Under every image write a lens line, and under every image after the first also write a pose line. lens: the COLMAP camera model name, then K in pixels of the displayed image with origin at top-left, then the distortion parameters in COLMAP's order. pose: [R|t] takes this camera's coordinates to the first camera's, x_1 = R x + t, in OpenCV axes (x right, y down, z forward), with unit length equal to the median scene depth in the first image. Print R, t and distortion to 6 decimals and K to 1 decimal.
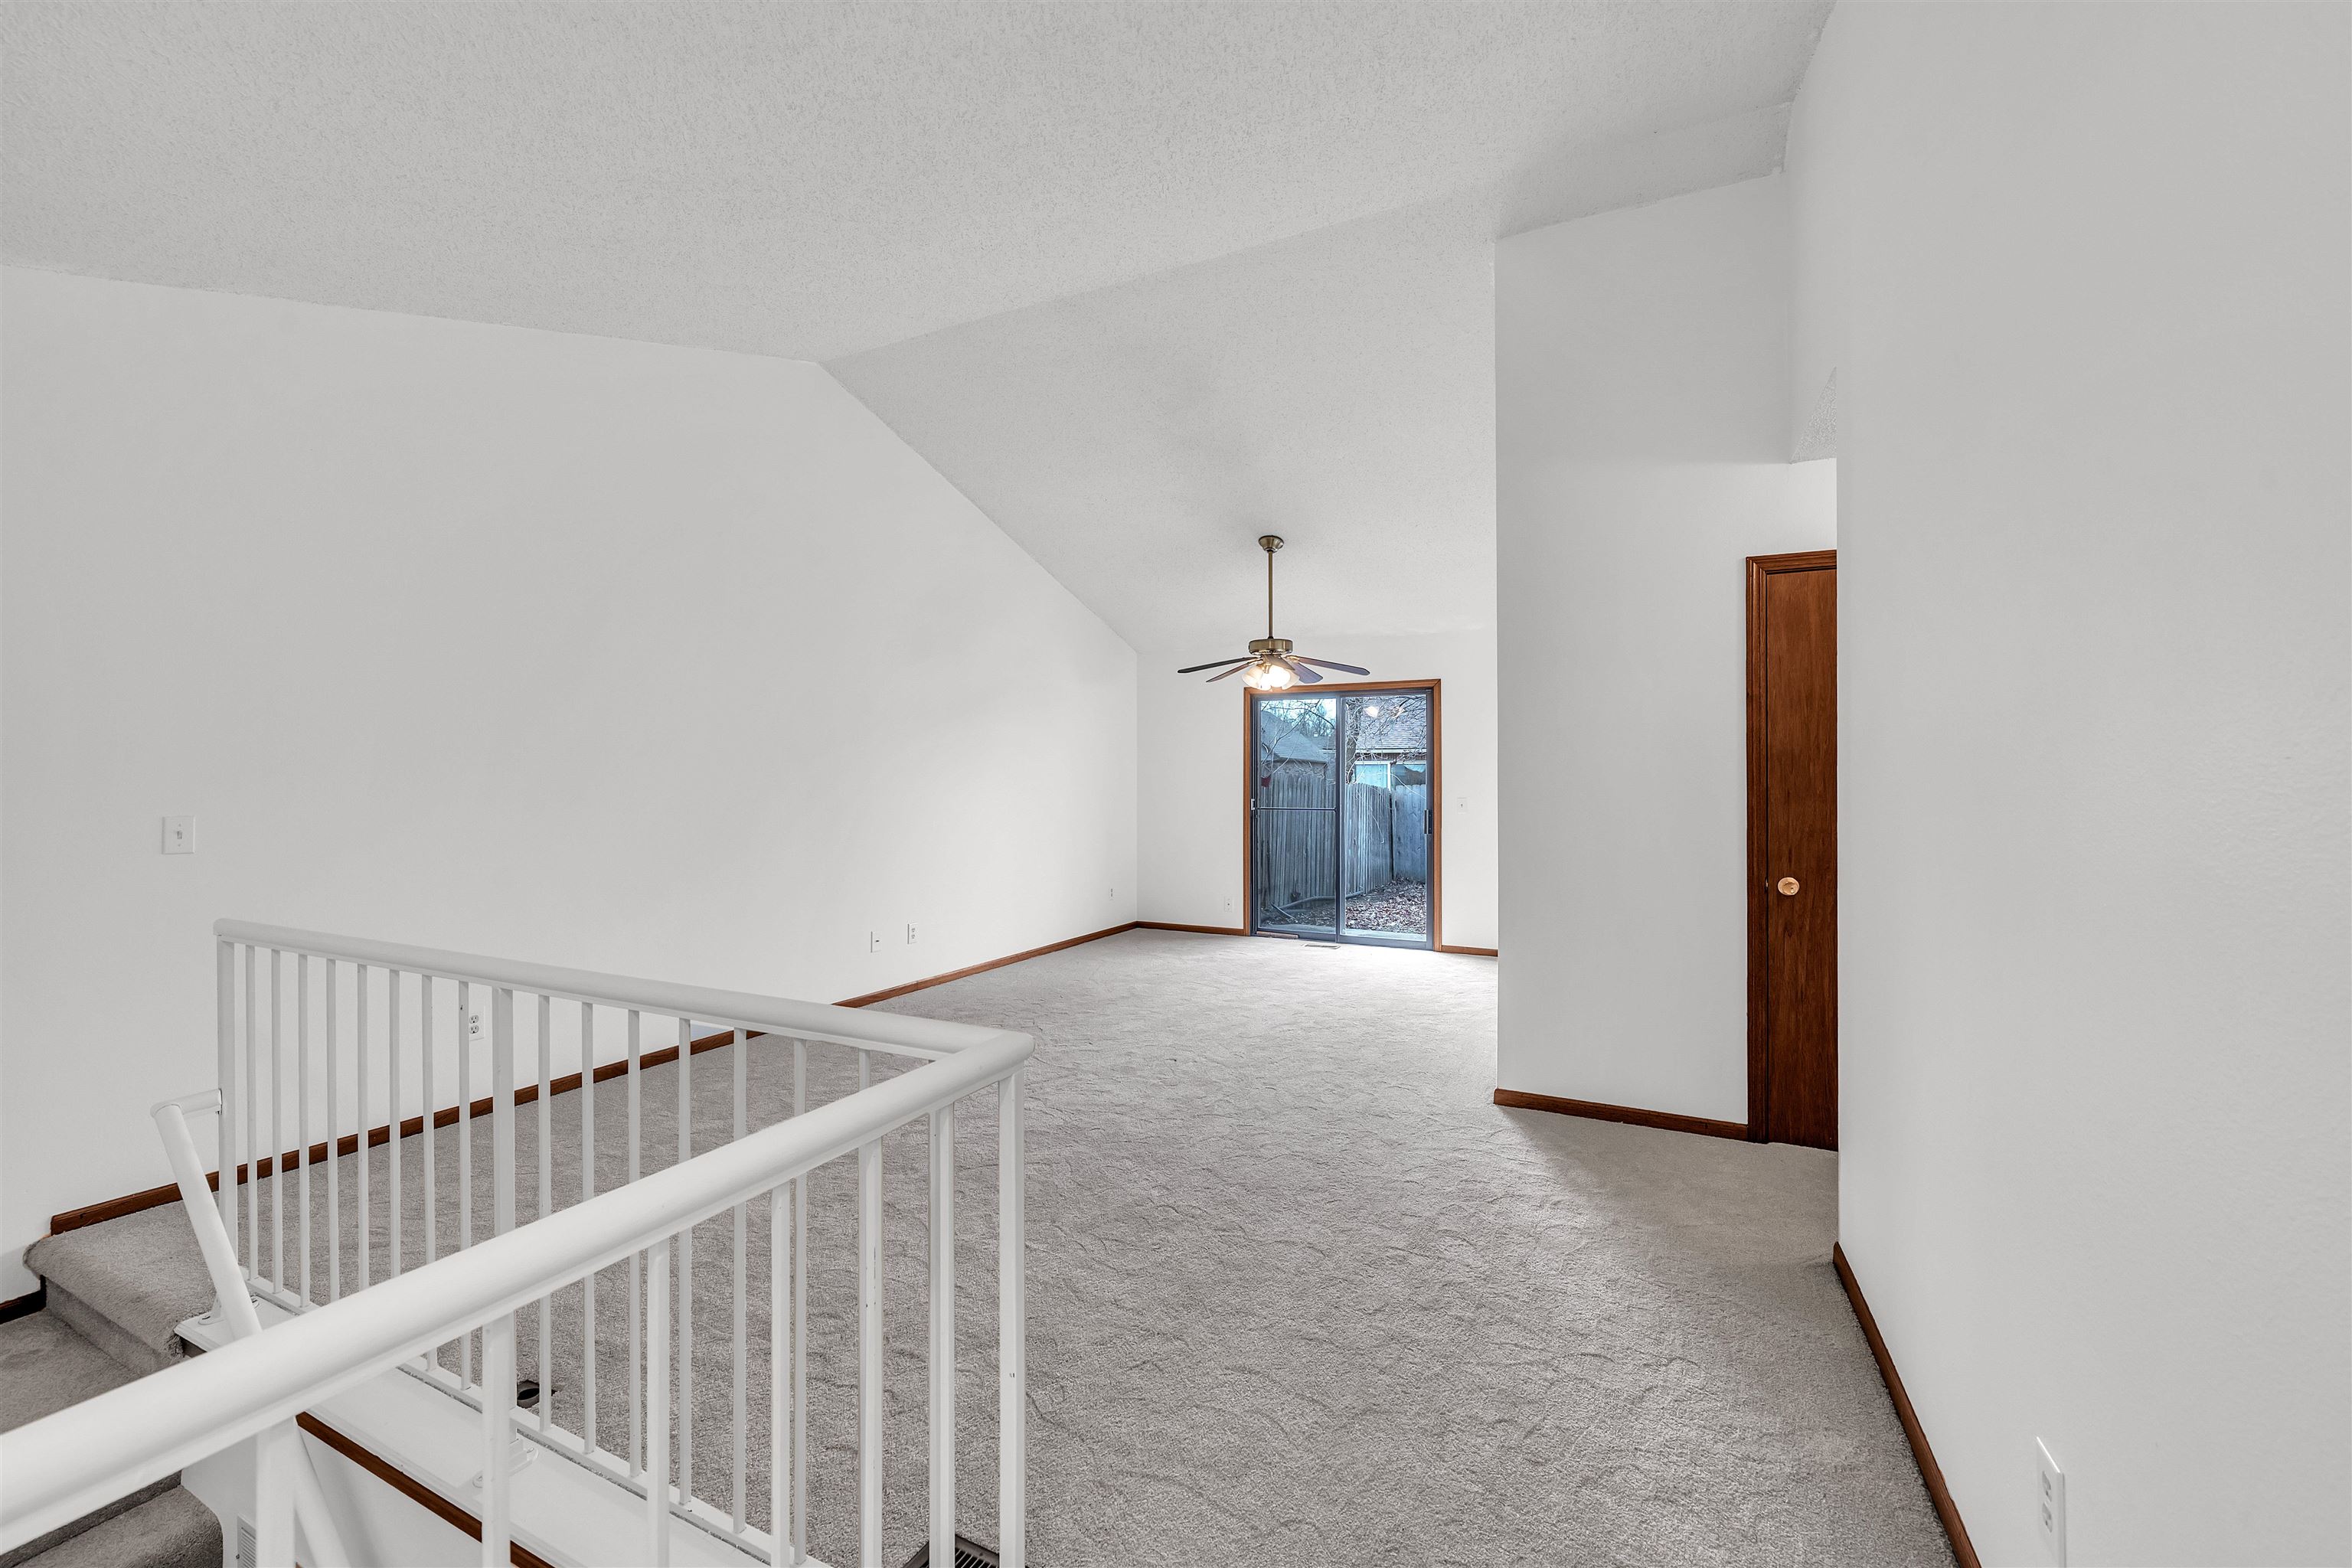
lens RADIAL K [[937.7, 0, 1163.1], [0, 937.7, 787.1], [0, 0, 1]] dist [-0.000730, 0.000092]
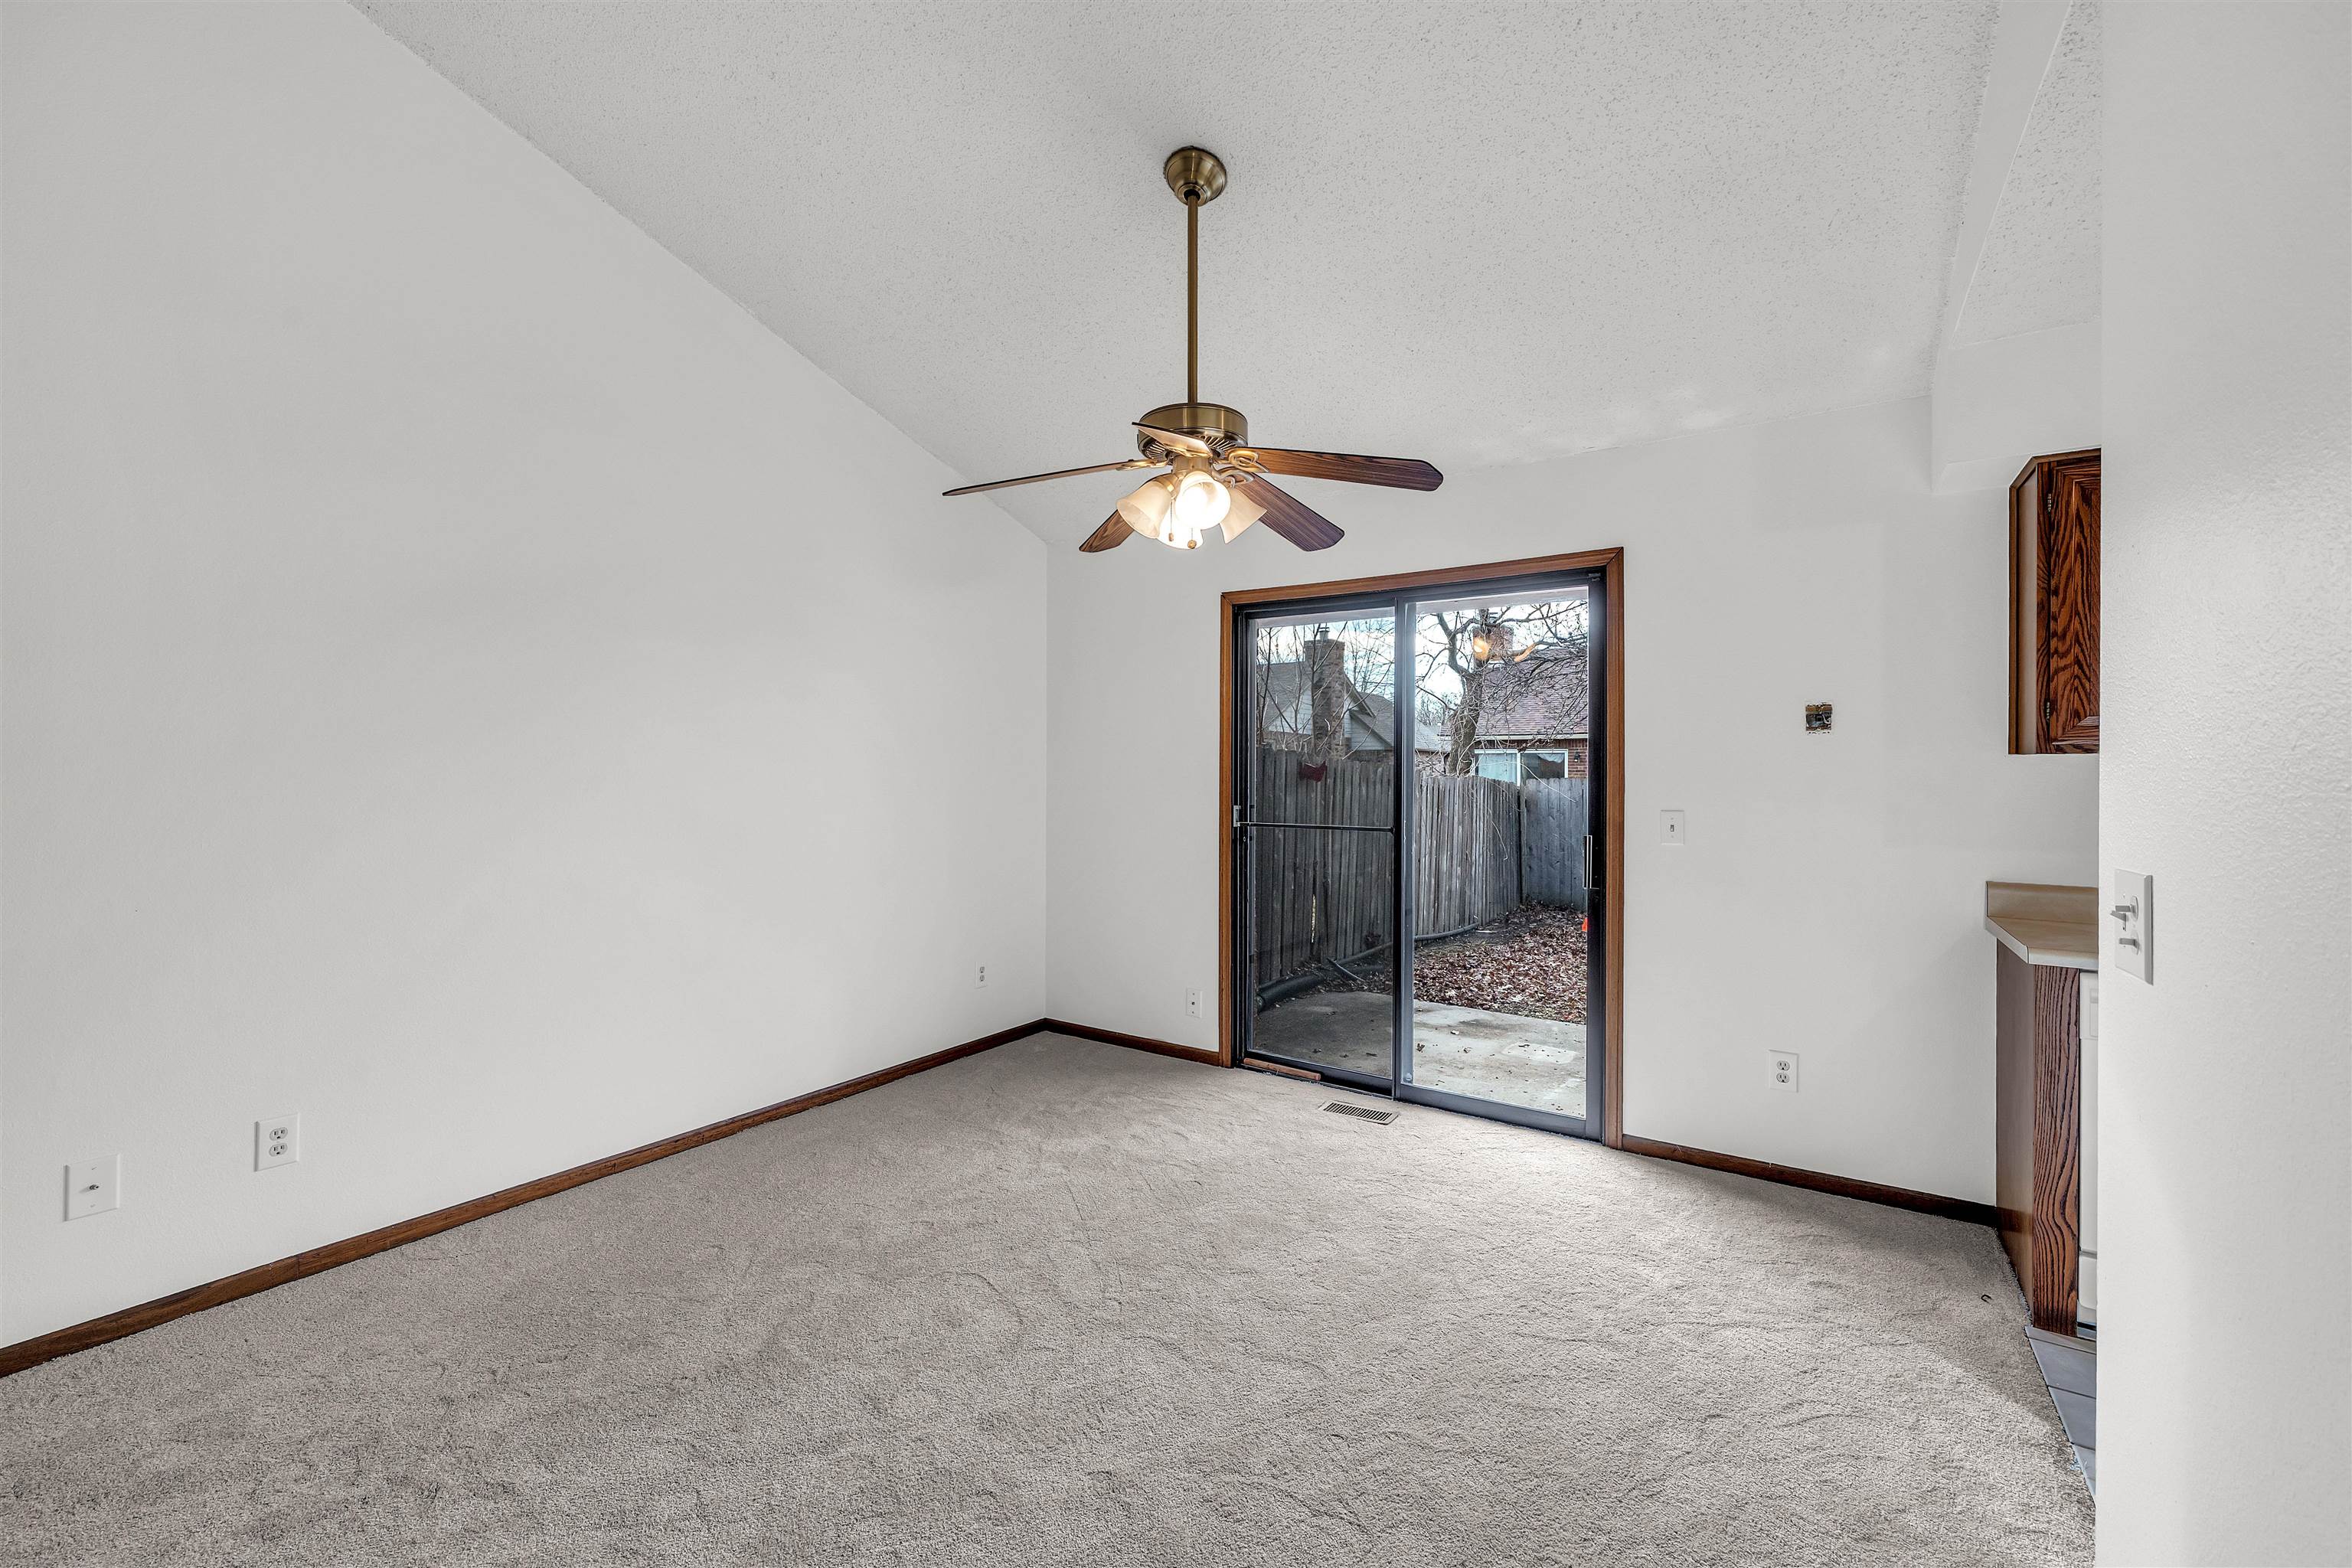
lens RADIAL K [[937.7, 0, 1163.1], [0, 937.7, 787.1], [0, 0, 1]] dist [-0.000730, 0.000092]
pose [[0.991813, 0.003666, -0.127647, 0.121464], [-0.002677, 0.999965, 0.007916, -0.001857], [0.127672, -0.007509, 0.991788, 0.474157]]
